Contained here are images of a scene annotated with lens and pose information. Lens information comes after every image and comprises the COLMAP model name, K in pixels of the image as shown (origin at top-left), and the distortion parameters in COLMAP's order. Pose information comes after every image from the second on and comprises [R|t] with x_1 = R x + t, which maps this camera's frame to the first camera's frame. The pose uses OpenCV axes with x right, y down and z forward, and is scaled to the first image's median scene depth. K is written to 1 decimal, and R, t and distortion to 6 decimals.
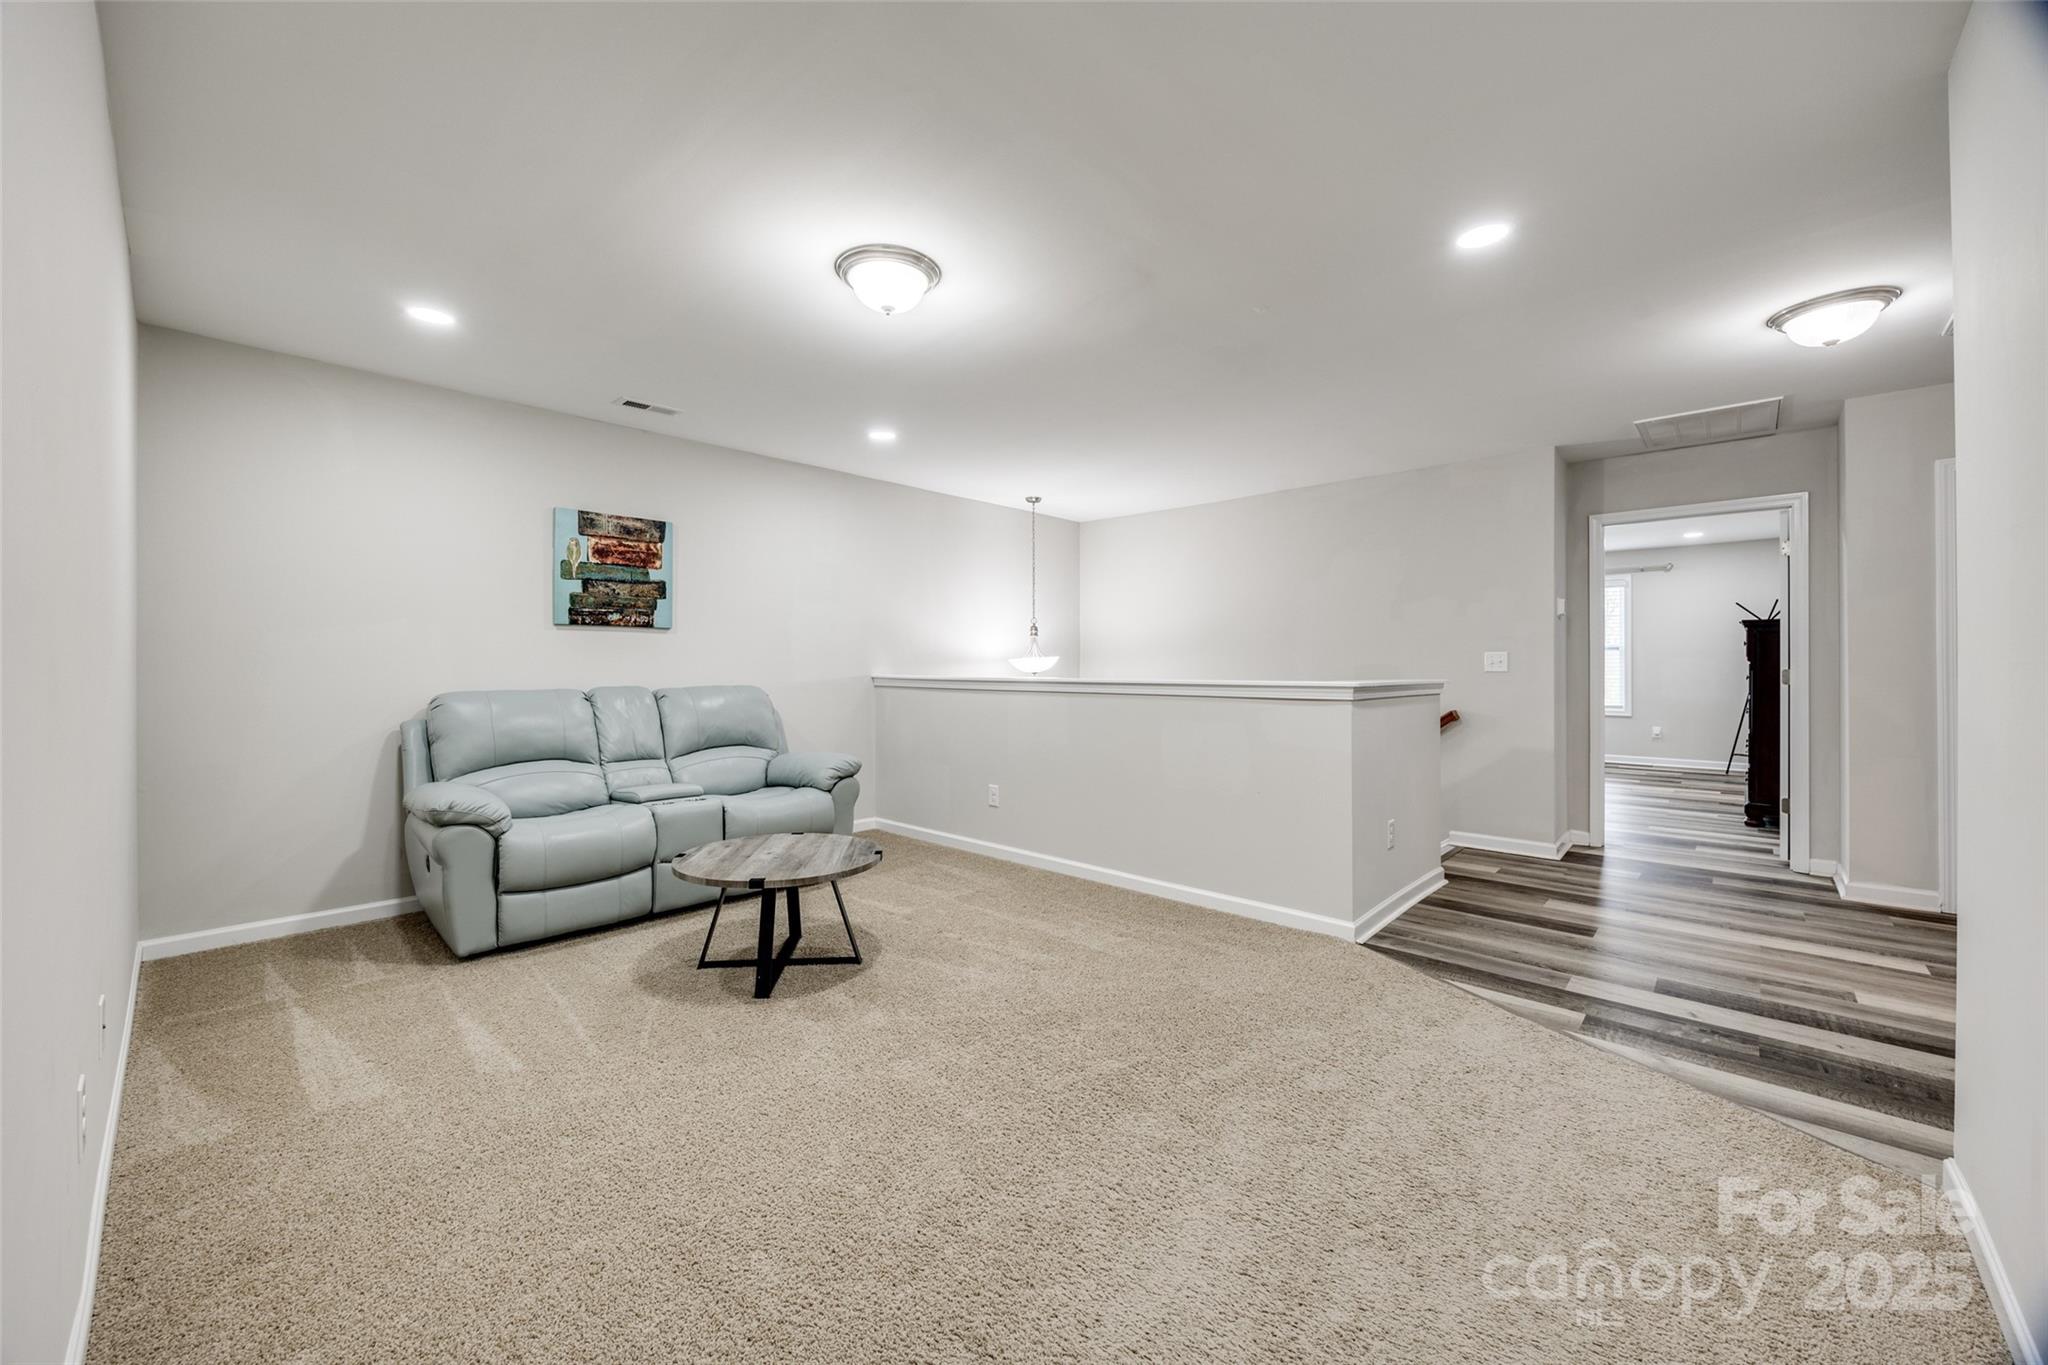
lens RADIAL K [[783.0, 0, 1000.0], [0, 783.0, 673.4], [0, 0, 1]] dist [-0.002798, -0.000174]
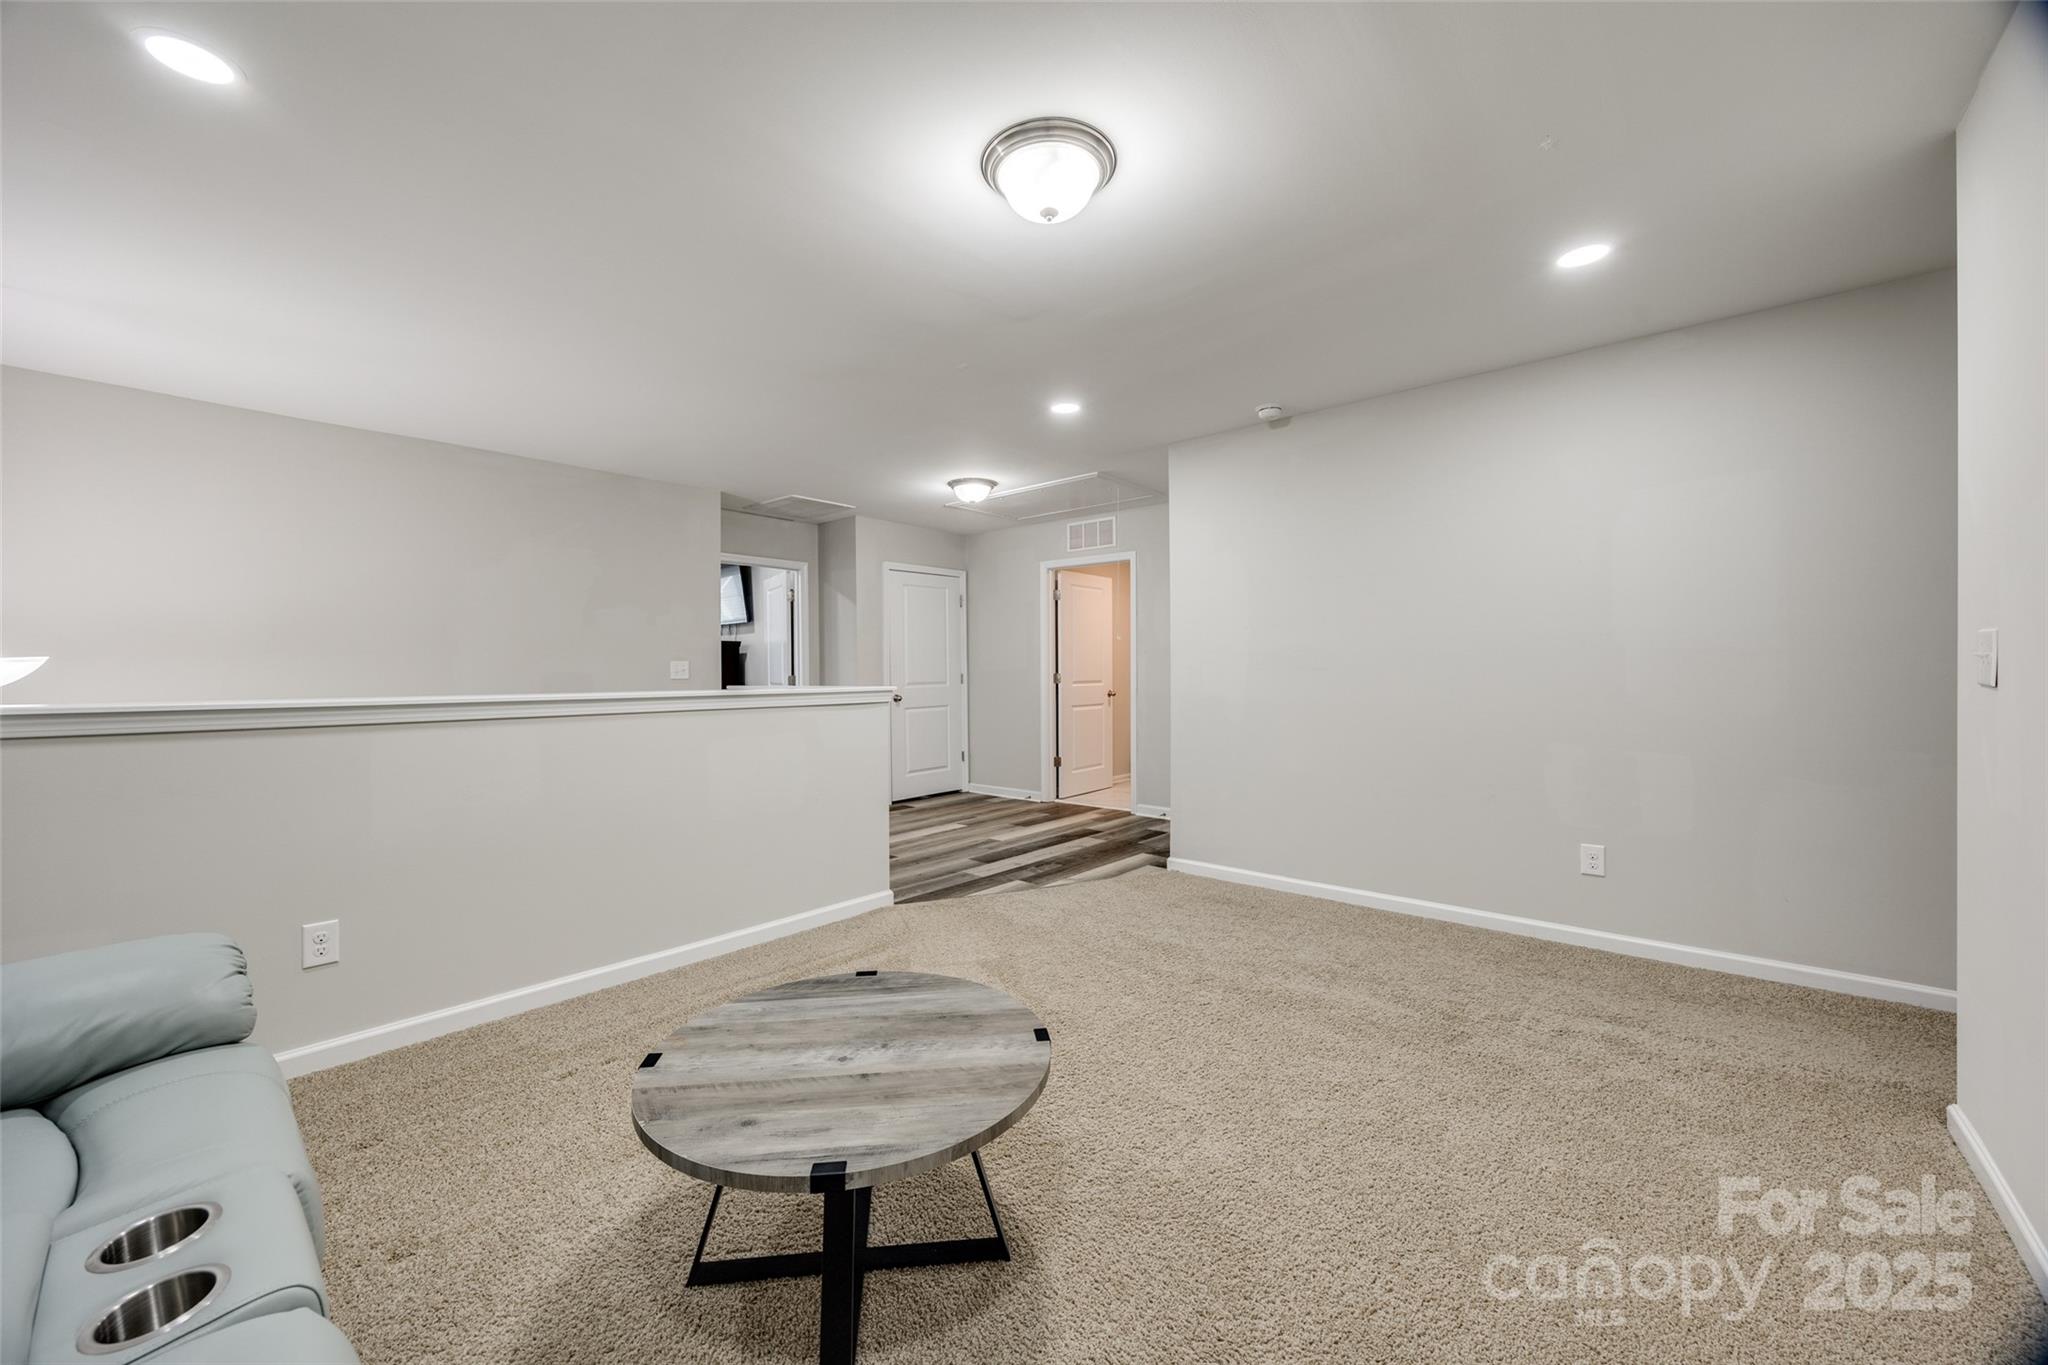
lens RADIAL K [[793.4, 0, 1024.0], [0, 793.4, 682.5], [0, 0, 1]] dist [0.002316, 0.000129]
pose [[-0.057168, -0.009744, 0.998317, -0.585047], [0.020064, 0.999739, 0.010907, 0.000271], [-0.998163, 0.020654, -0.056958, 0.679615]]
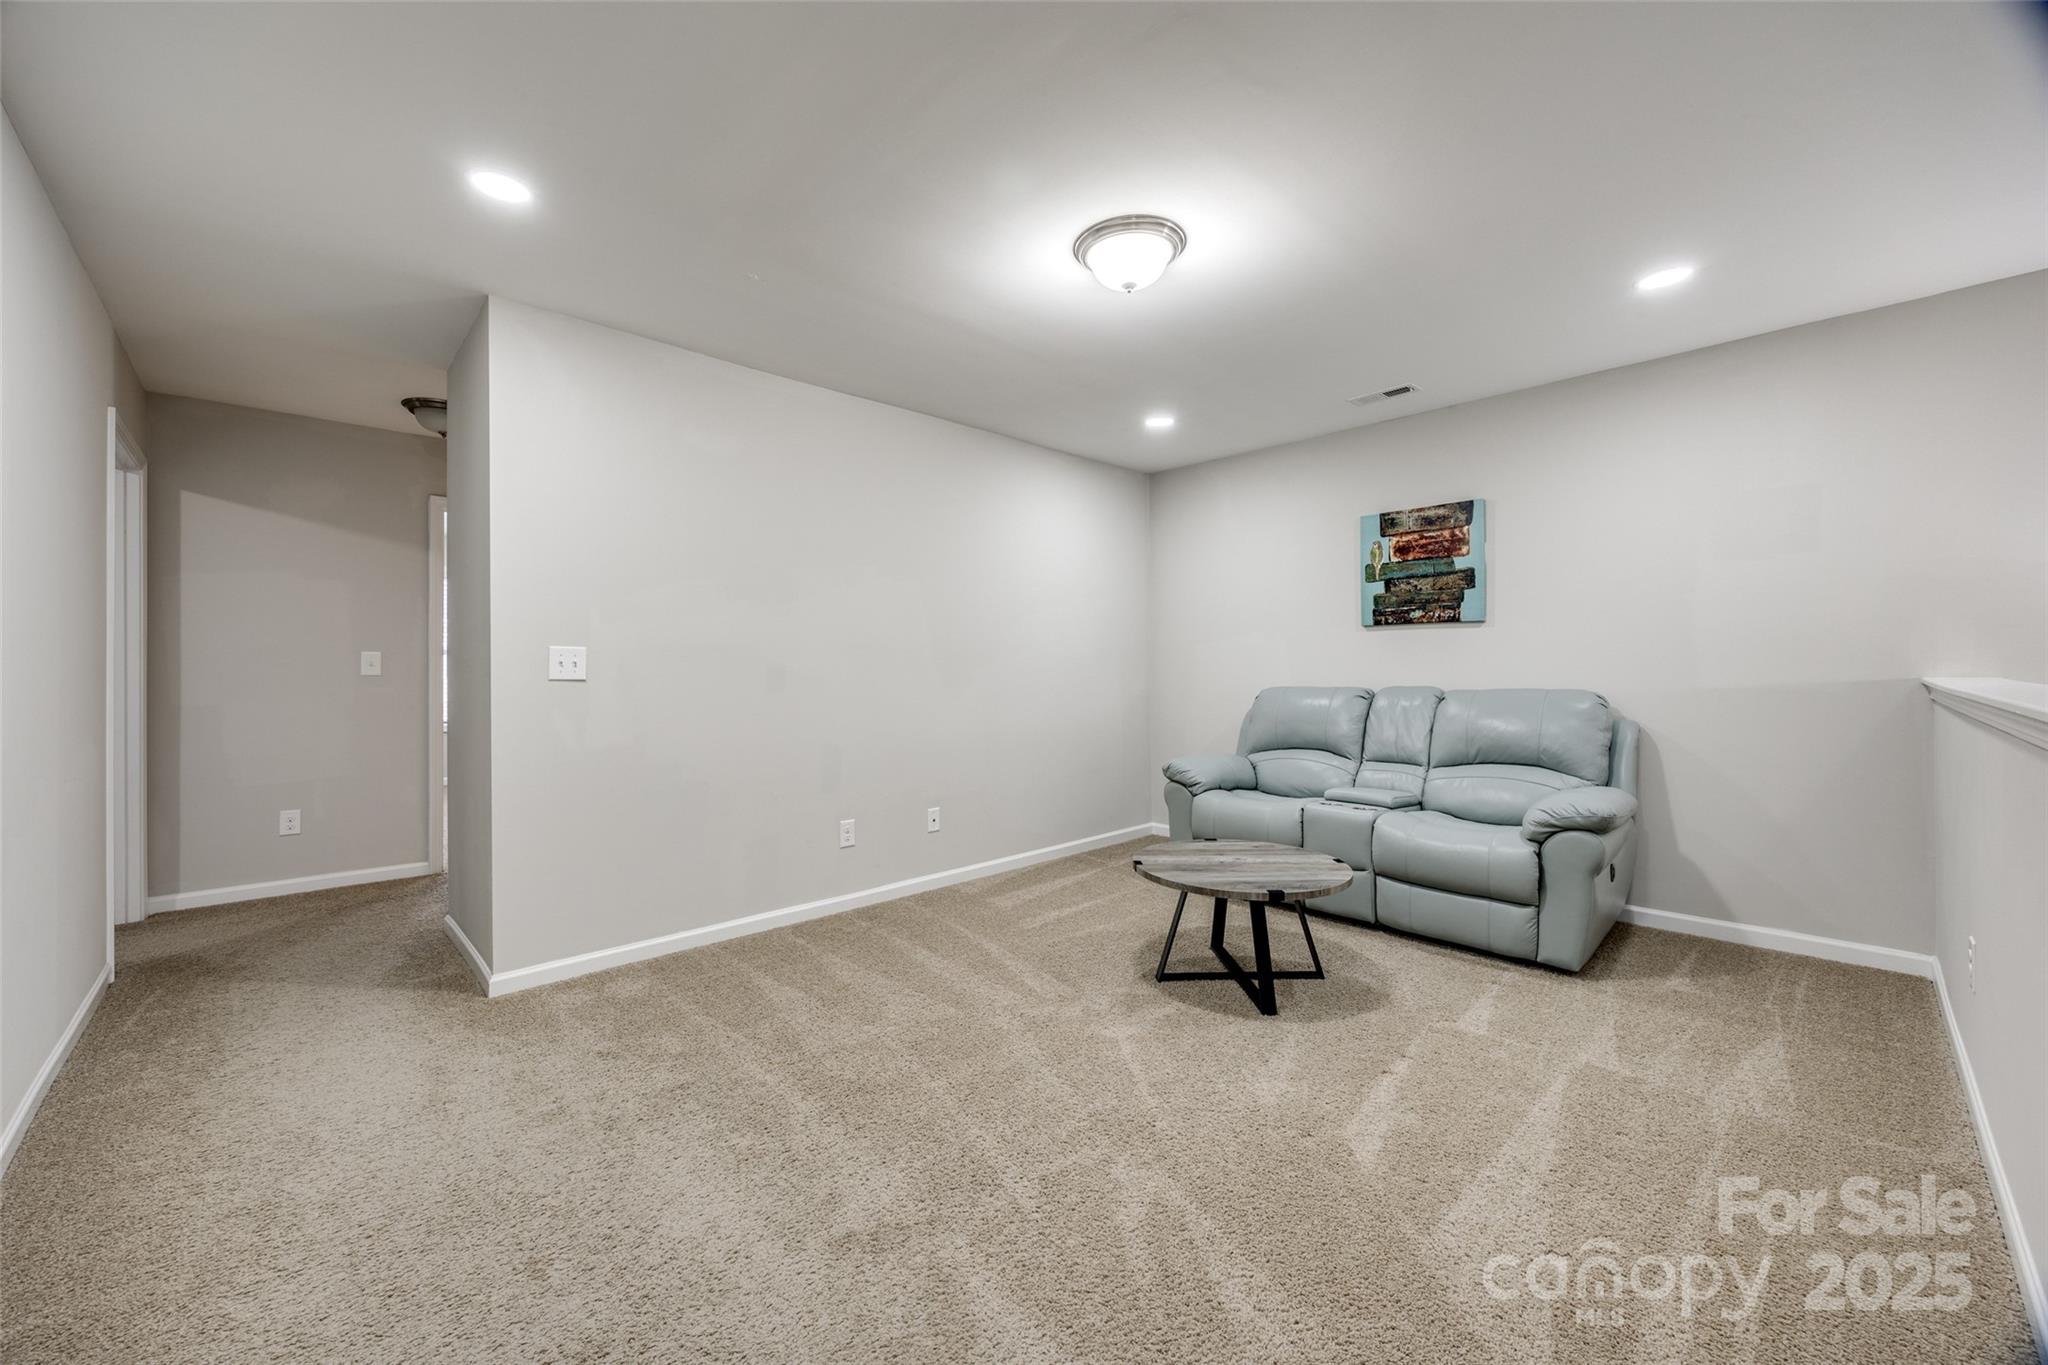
lens RADIAL K [[777.5, 0, 1011.3], [0, 777.5, 666.8], [0, 0, 1]] dist [-0.001889, -0.000144]
pose [[-0.055630, -0.001281, -0.998451, 0.505148], [-0.003220, 0.999994, -0.001103, -0.004839], [0.998446, 0.003153, -0.055634, 0.573725]]
